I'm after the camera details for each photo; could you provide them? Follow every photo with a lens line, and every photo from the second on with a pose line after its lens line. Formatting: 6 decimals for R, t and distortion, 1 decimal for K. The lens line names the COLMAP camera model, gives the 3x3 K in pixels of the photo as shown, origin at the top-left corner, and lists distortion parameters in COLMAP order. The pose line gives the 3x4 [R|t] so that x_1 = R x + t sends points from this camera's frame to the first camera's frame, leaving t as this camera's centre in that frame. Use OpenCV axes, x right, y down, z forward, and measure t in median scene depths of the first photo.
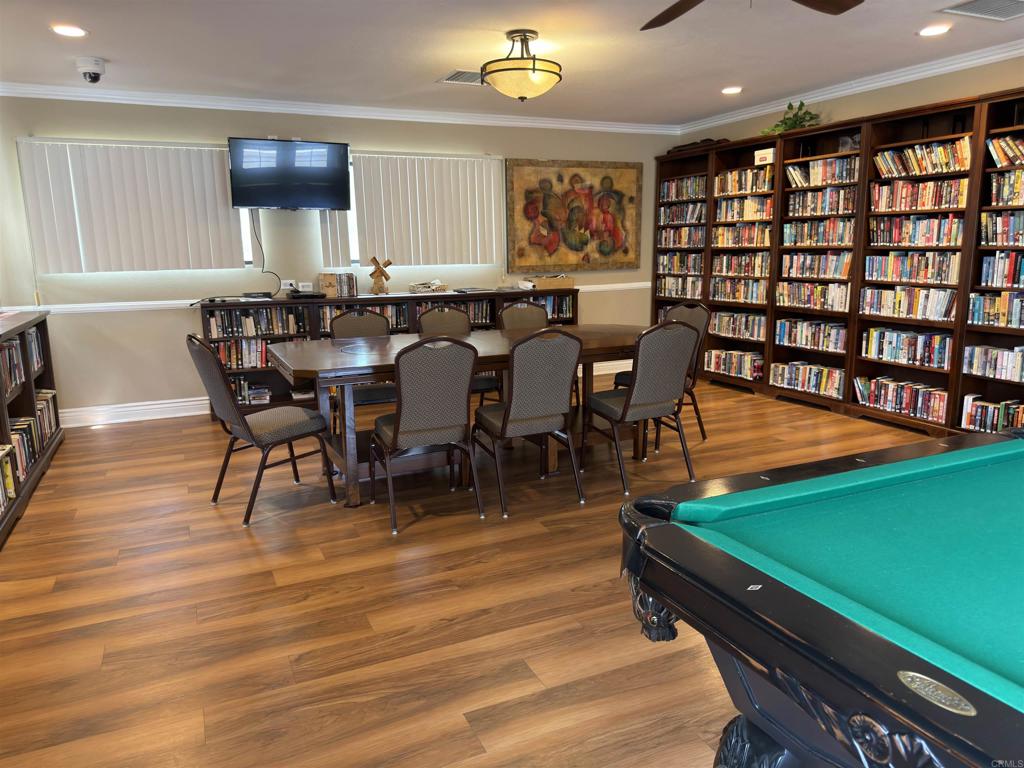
lens RADIAL K [[737.5, 0, 513.3], [0, 737.5, 386.6], [0, 0, 1]] dist [0.055313, -0.053242]
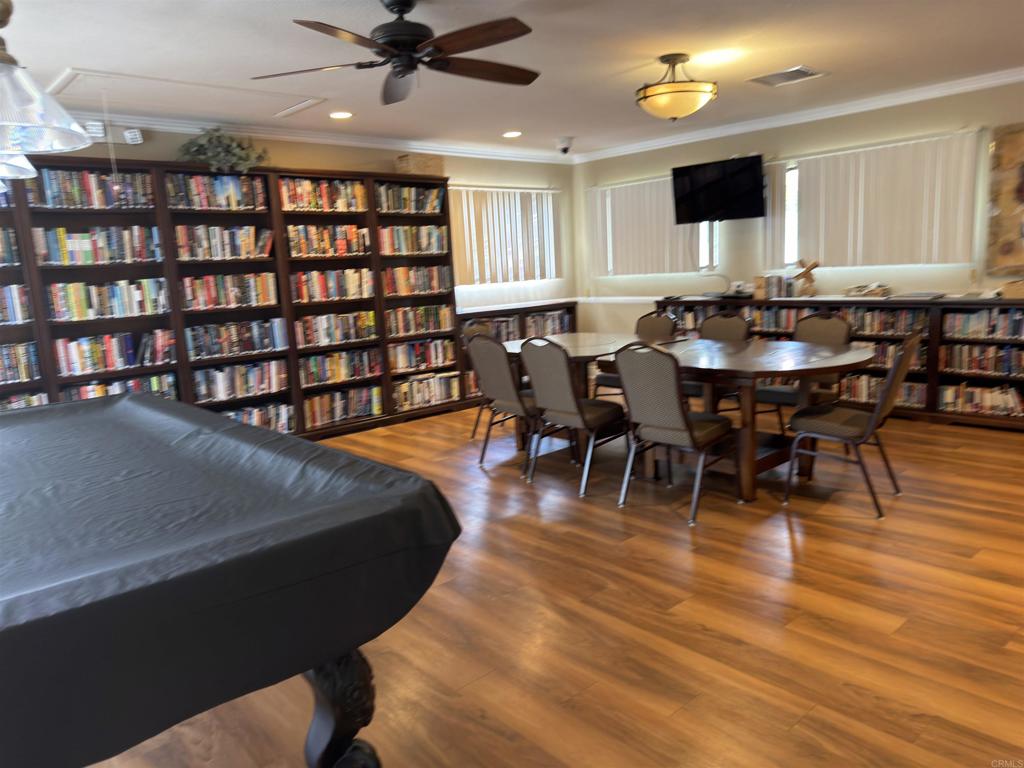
lens RADIAL K [[737.5, 0, 513.3], [0, 737.5, 386.6], [0, 0, 1]] dist [0.055313, -0.053242]
pose [[0.308692, 0.156015, -0.938280, 0.687956], [-0.126593, 0.984419, 0.122038, -0.083983], [0.942700, 0.081107, 0.323633, 0.342258]]
